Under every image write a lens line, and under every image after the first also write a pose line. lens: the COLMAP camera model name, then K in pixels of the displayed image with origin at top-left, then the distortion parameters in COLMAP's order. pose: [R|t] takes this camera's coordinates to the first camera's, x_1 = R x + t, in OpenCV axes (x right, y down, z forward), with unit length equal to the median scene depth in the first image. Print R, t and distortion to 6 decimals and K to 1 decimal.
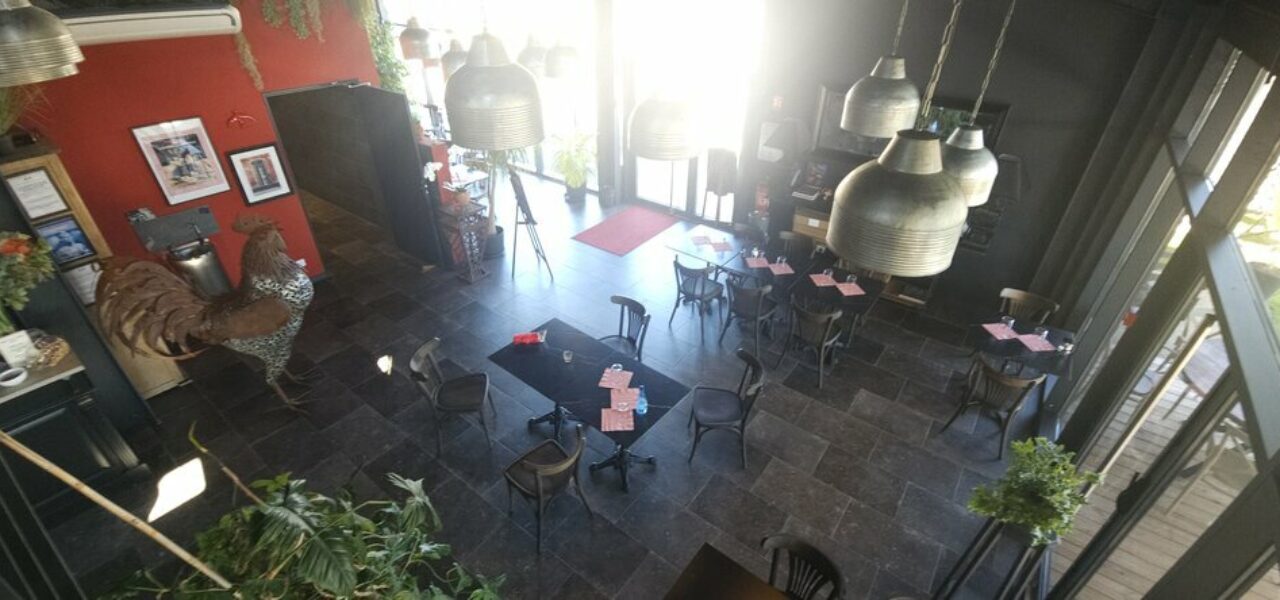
lens RADIAL K [[536.9, 0, 642.4], [0, 536.9, 295.5], [0, 0, 1]] dist [-0.000504, -0.000111]
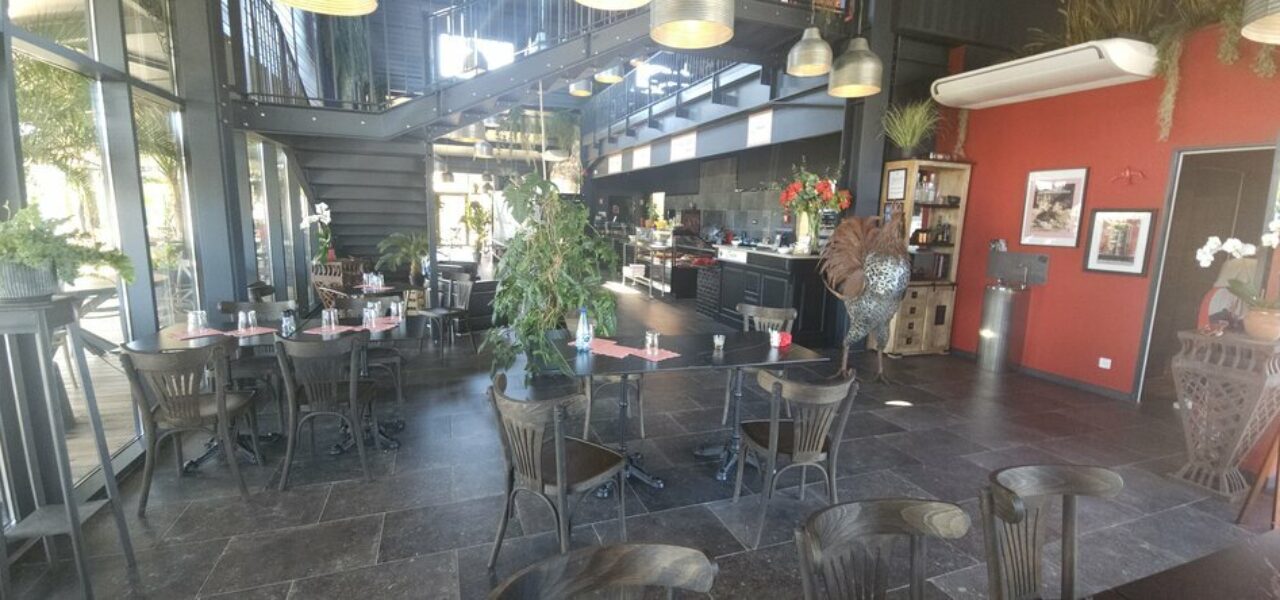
lens RADIAL K [[536.9, 0, 641.7], [0, 536.9, 302.9], [0, 0, 1]] dist [-0.000504, -0.000111]
pose [[-0.519649, 0.113353, -0.846827, 0.435693], [-0.486540, 0.775488, 0.402365, -0.139301], [0.702313, 0.621104, -0.347831, 0.908899]]
